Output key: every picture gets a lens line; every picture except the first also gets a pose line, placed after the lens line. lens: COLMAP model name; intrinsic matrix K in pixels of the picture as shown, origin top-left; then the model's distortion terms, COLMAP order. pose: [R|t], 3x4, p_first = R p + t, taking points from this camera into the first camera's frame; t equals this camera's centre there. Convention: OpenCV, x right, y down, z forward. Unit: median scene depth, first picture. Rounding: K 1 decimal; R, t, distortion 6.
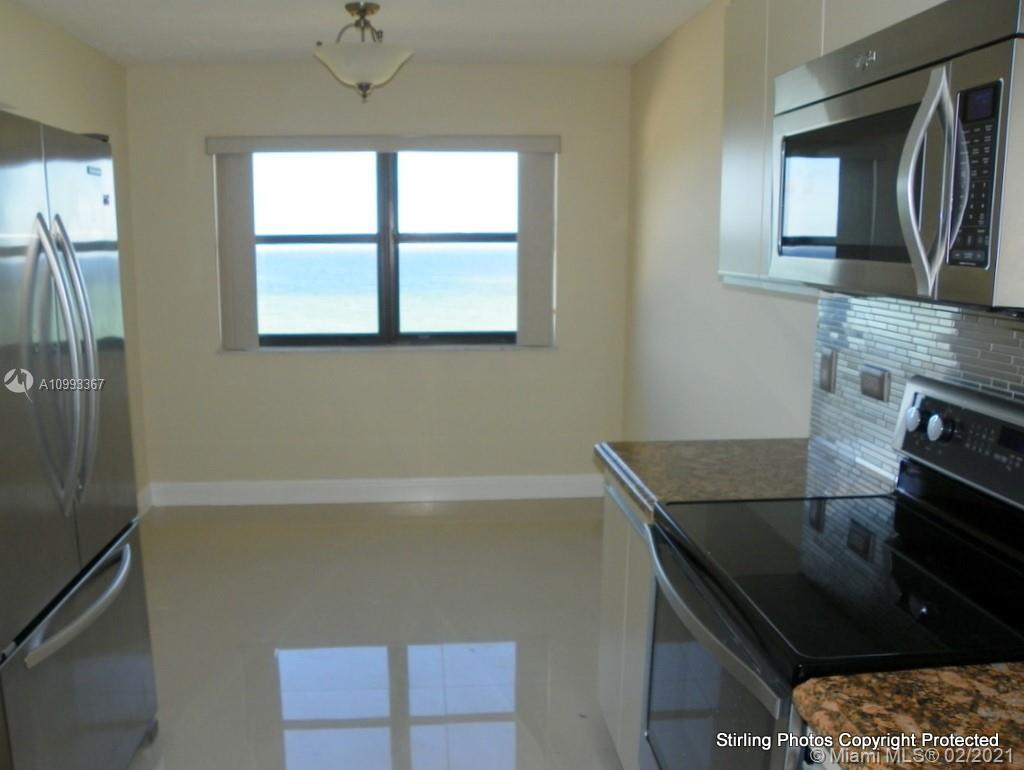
lens RADIAL K [[885.3, 0, 512.0], [0, 885.3, 385.0], [0, 0, 1]] dist [-0.132575, 0.110405]
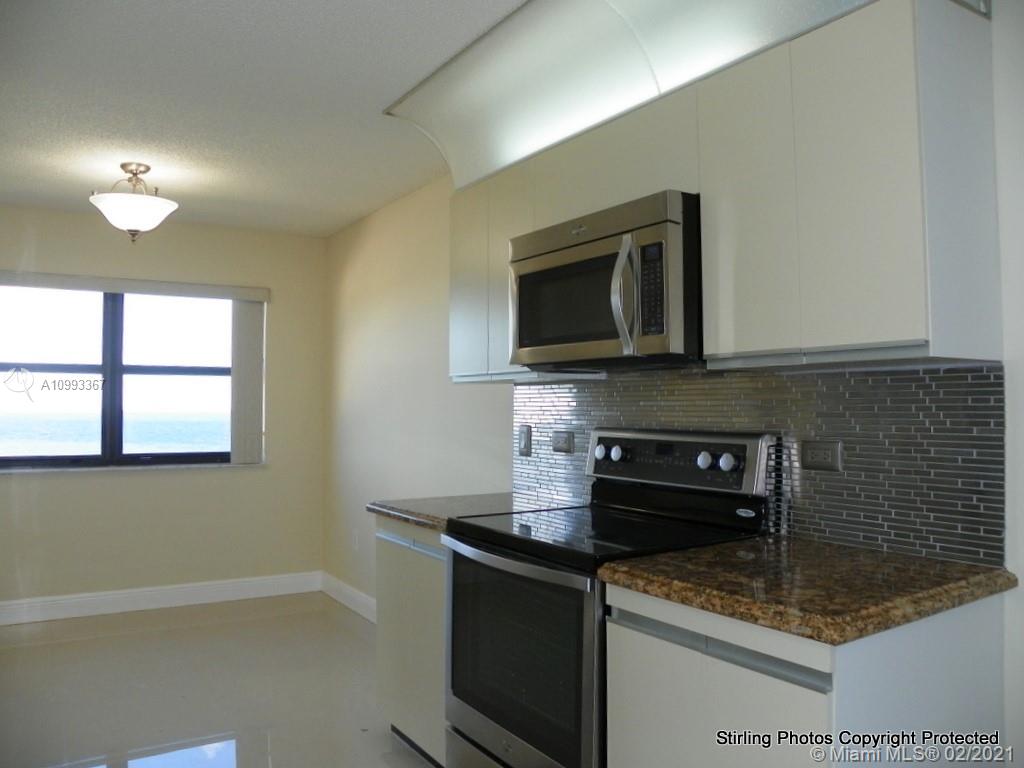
lens RADIAL K [[885.3, 0, 512.0], [0, 885.3, 384.0], [0, 0, 1]] dist [-0.132575, 0.110405]
pose [[0.876311, 0.018936, 0.481373, -0.360748], [0.085122, 0.977419, -0.193409, 0.169179], [-0.474166, 0.210462, 0.854911, -0.263752]]
